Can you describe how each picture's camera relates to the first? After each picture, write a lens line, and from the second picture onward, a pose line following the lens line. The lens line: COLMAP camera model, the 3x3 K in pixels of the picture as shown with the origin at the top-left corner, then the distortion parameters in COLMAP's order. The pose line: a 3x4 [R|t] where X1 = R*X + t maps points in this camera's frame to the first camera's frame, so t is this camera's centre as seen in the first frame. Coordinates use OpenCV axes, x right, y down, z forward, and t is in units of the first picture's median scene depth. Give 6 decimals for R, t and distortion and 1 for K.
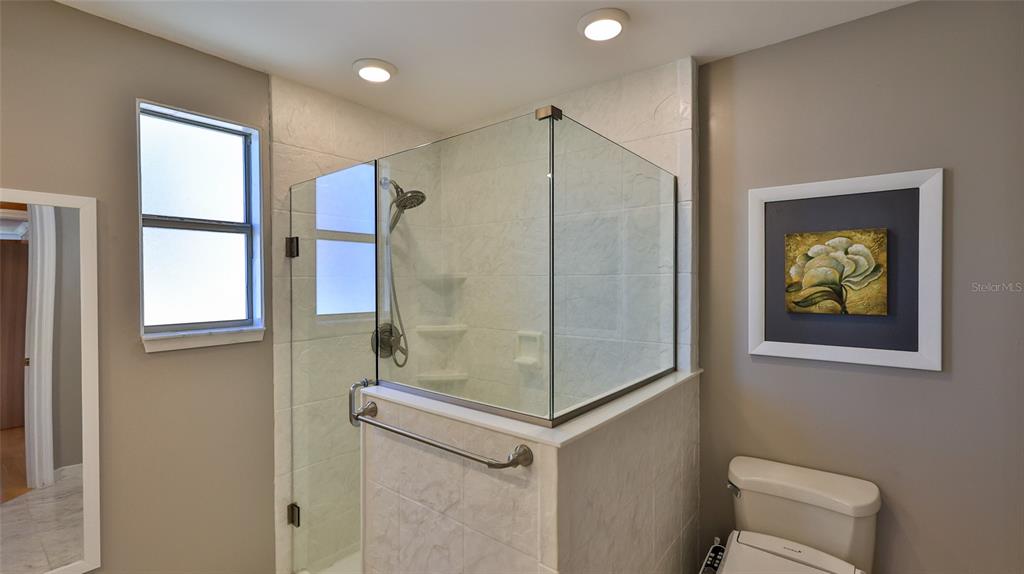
lens RADIAL K [[453.6, 0, 513.2], [0, 453.6, 287.1], [0, 0, 1]] dist [-0.000973, 0.000294]
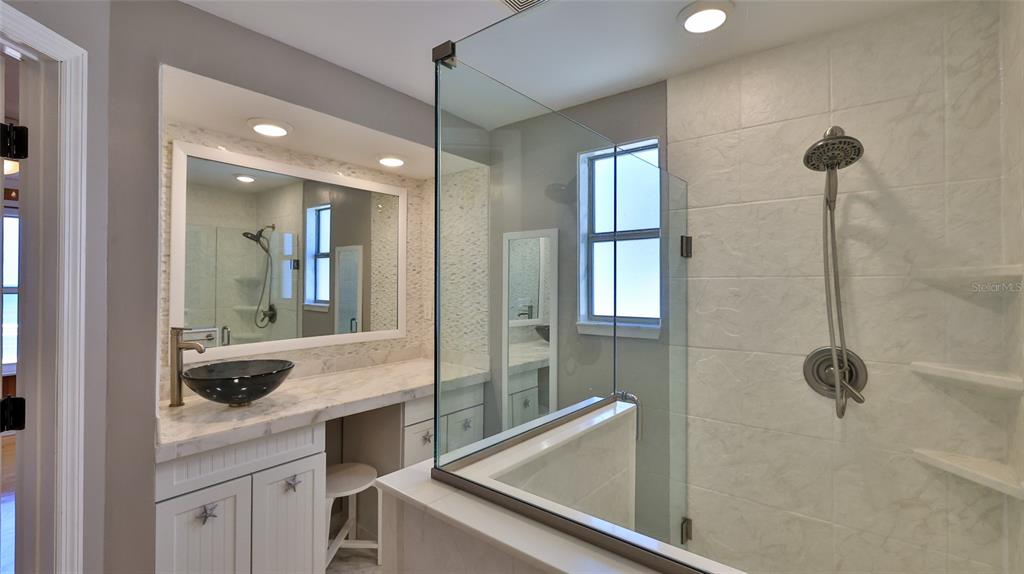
lens RADIAL K [[453.6, 0, 513.8], [0, 453.6, 278.6], [0, 0, 1]] dist [-0.000973, 0.000294]
pose [[-0.016592, -0.005005, -0.999850, 0.476439], [-0.011784, 0.999919, -0.004810, -0.012210], [0.999793, 0.011702, -0.016650, 0.667628]]
